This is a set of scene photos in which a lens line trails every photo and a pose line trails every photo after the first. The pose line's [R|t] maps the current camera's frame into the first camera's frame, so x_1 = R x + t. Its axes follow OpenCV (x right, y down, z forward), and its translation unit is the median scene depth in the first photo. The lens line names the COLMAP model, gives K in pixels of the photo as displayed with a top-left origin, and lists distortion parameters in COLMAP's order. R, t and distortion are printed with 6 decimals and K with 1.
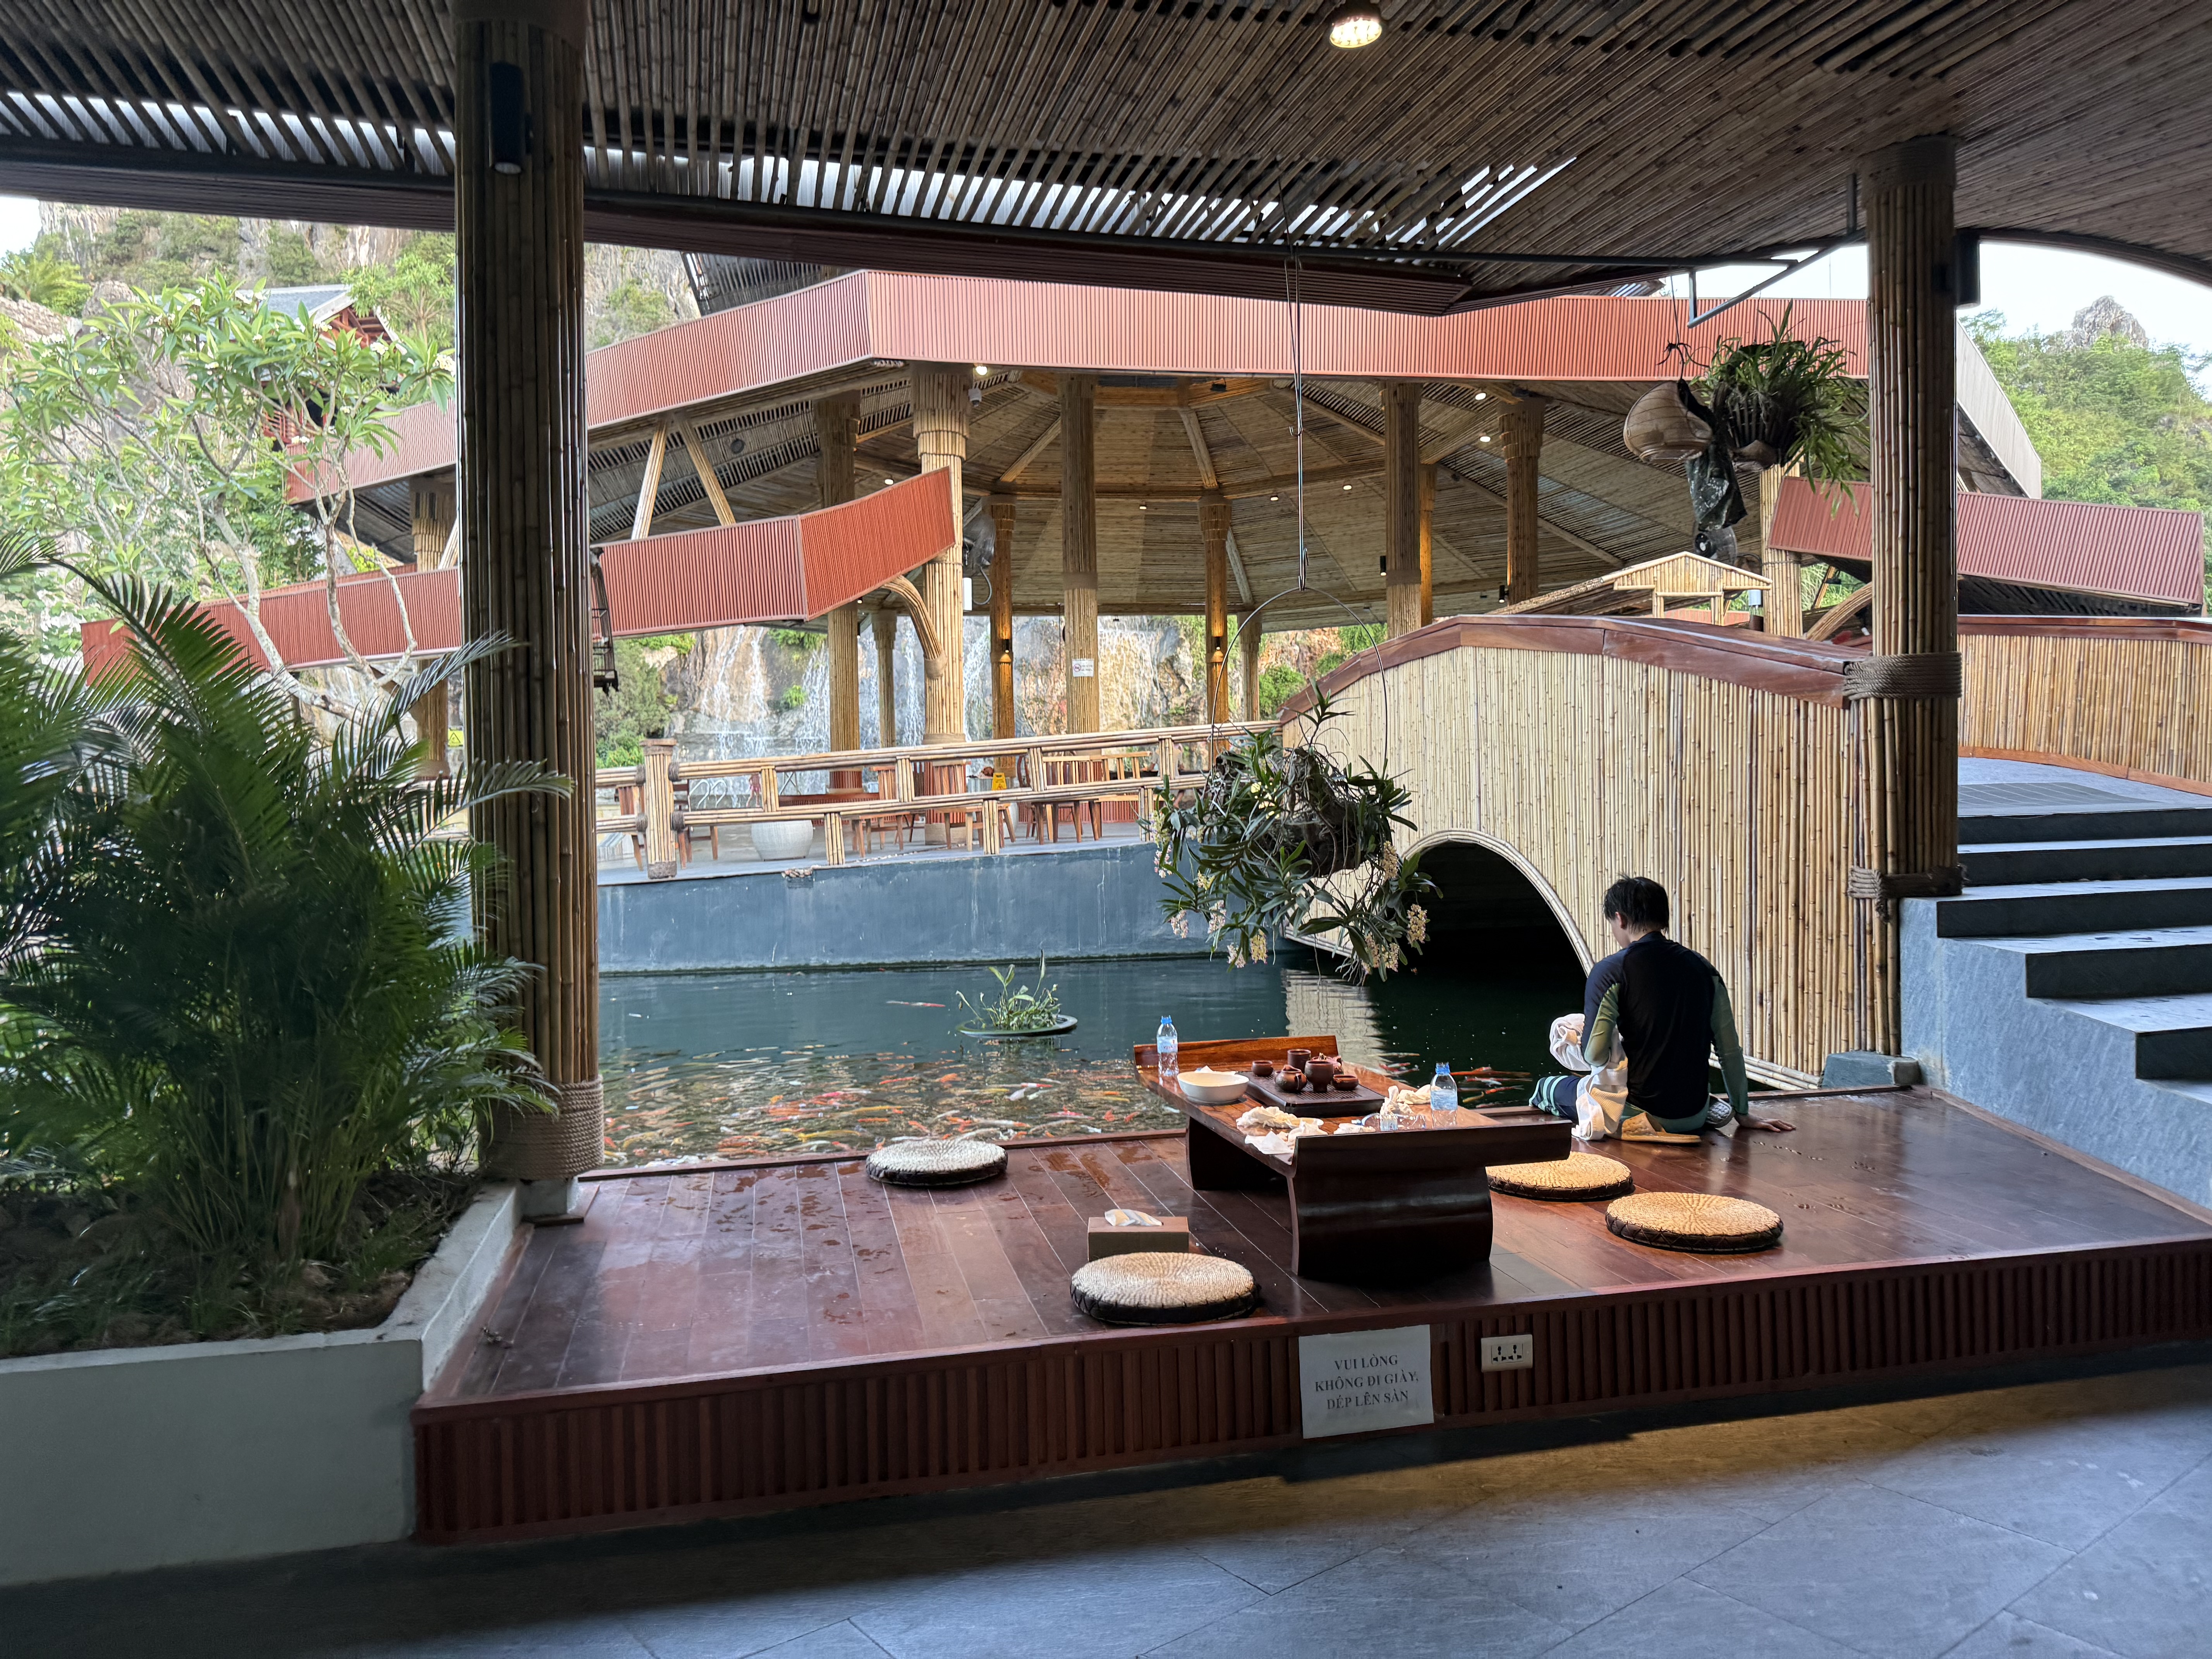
lens RADIAL K [[1537.4, 0, 1107.4], [0, 1537.4, 832.7], [0, 0, 1]] dist [-0.000500, -0.000008]
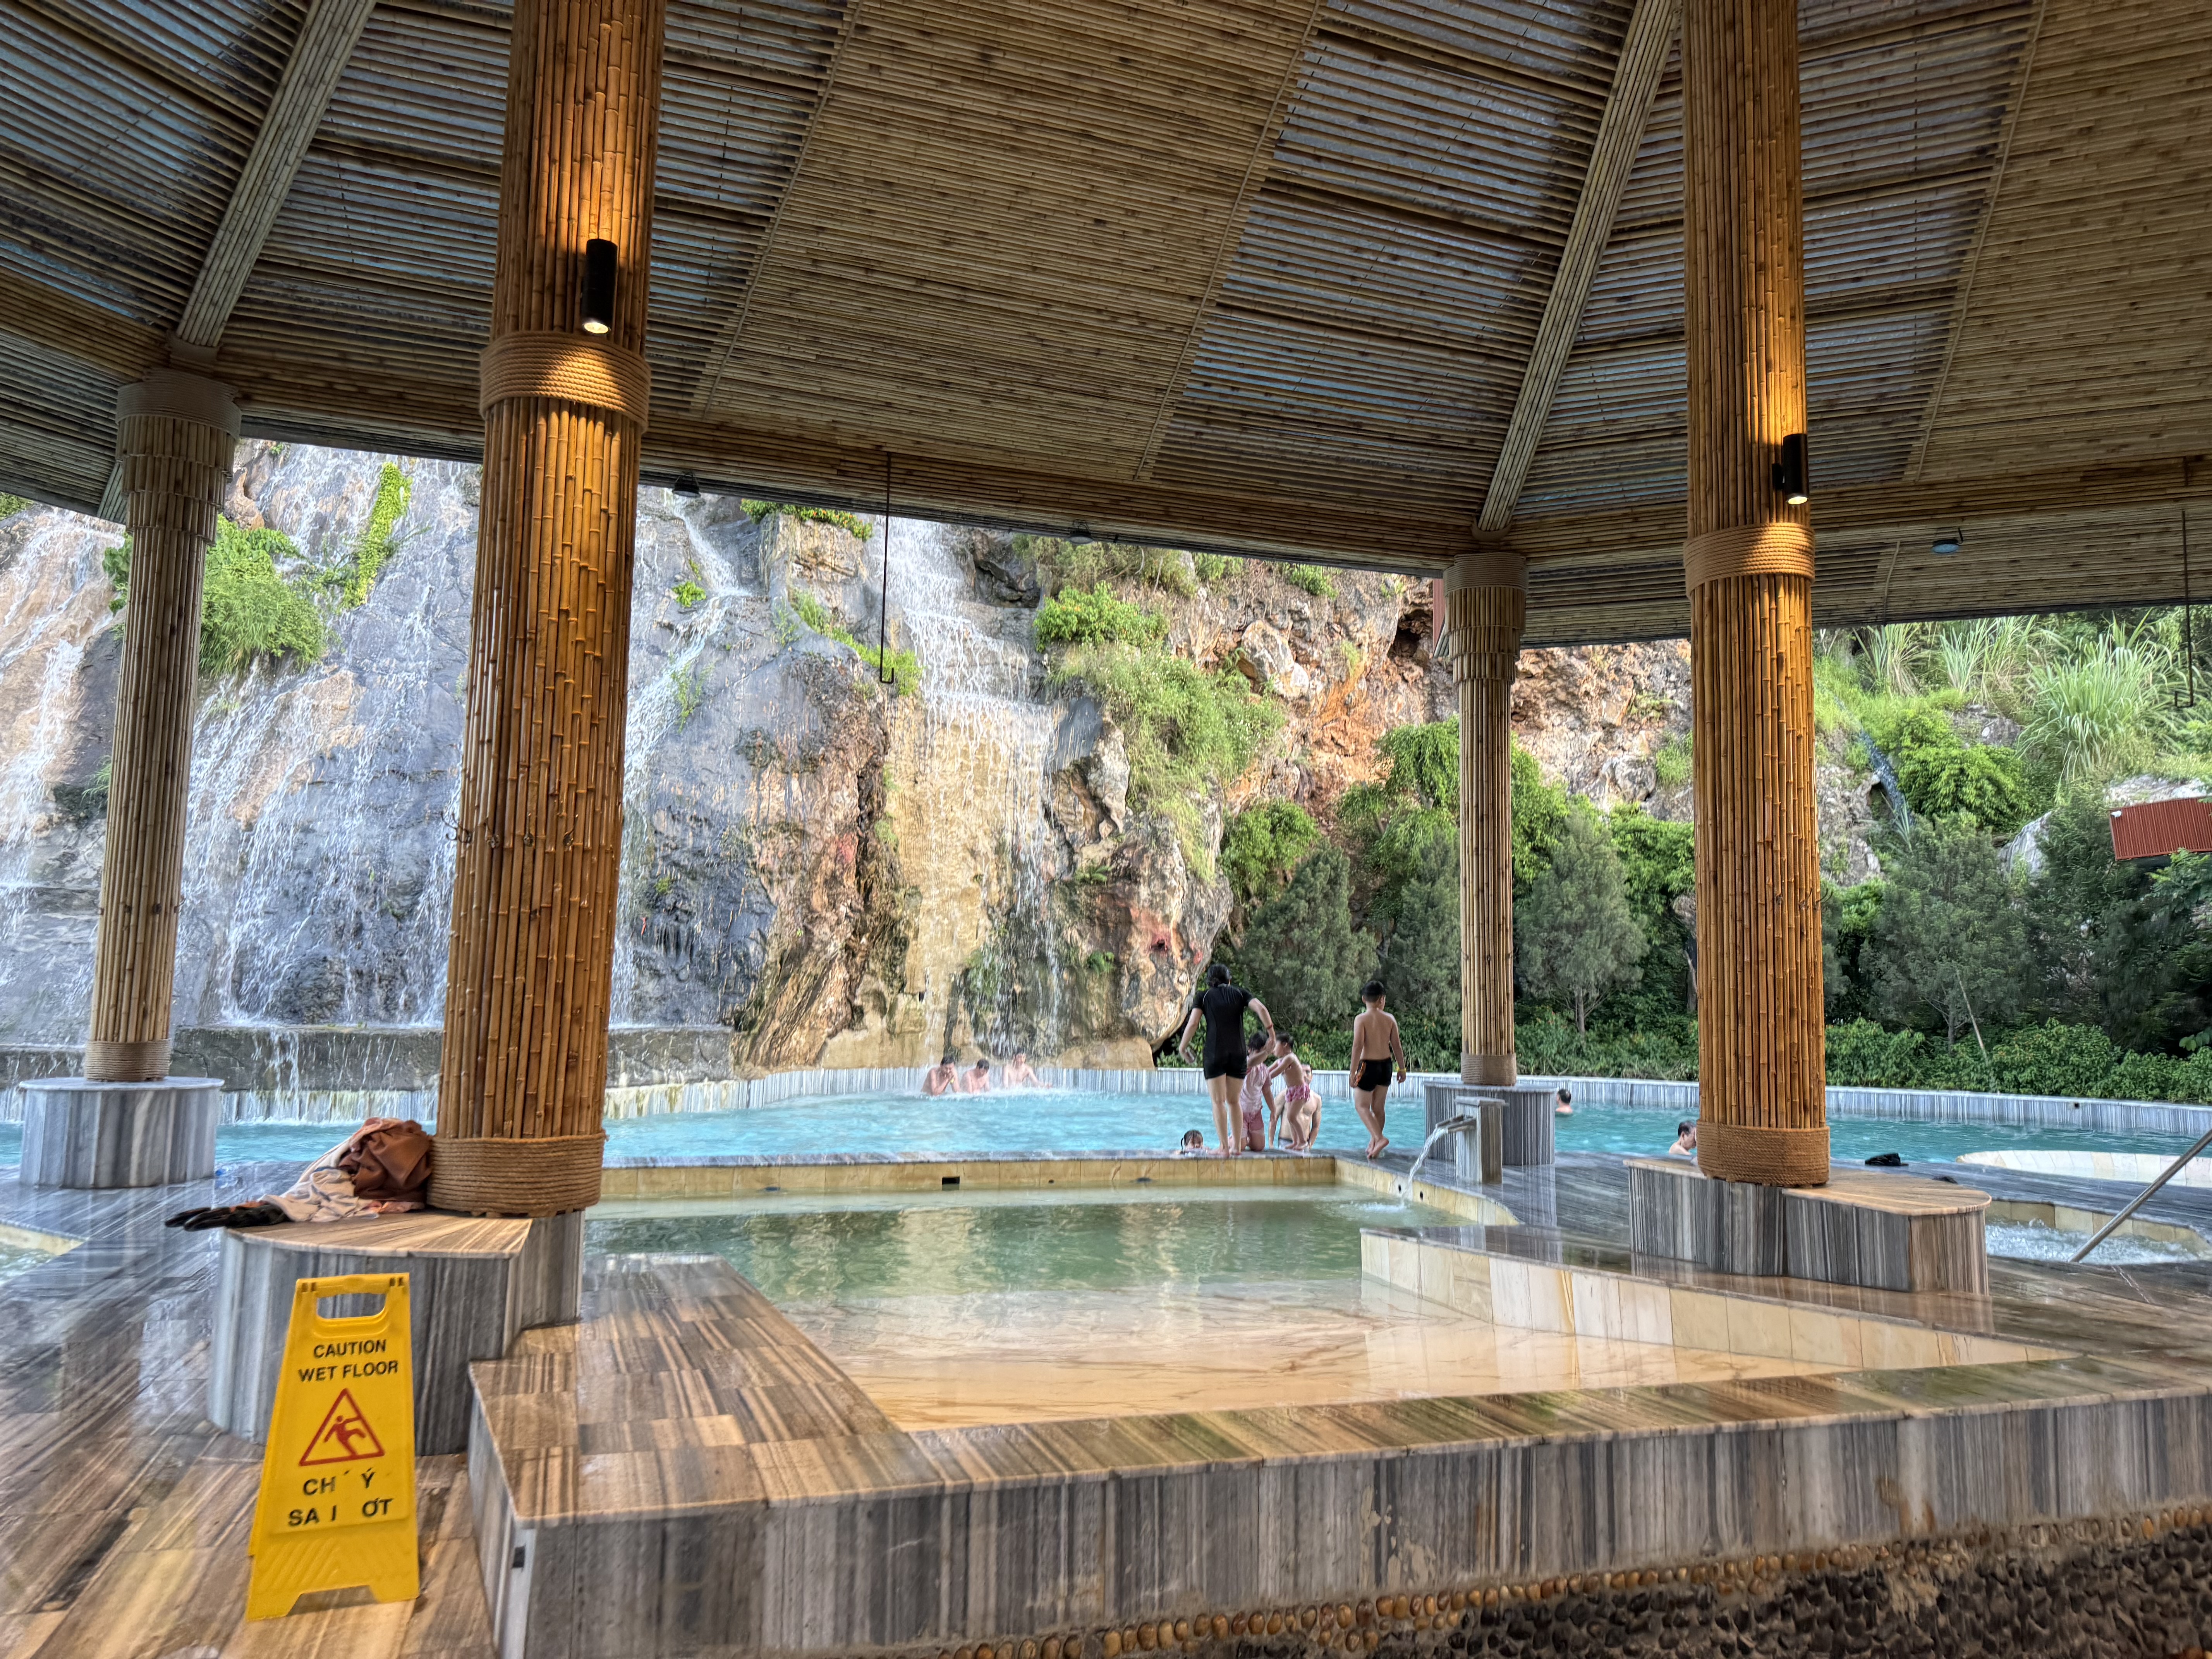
lens RADIAL K [[1537.4, 0, 1103.4], [0, 1537.4, 827.8], [0, 0, 1]] dist [-0.000500, -0.000008]
pose [[0.987720, 0.064806, 0.142157, -0.018464], [-0.048995, 0.992496, -0.112030, -0.041099], [-0.148351, 0.103689, 0.983484, 0.537926]]
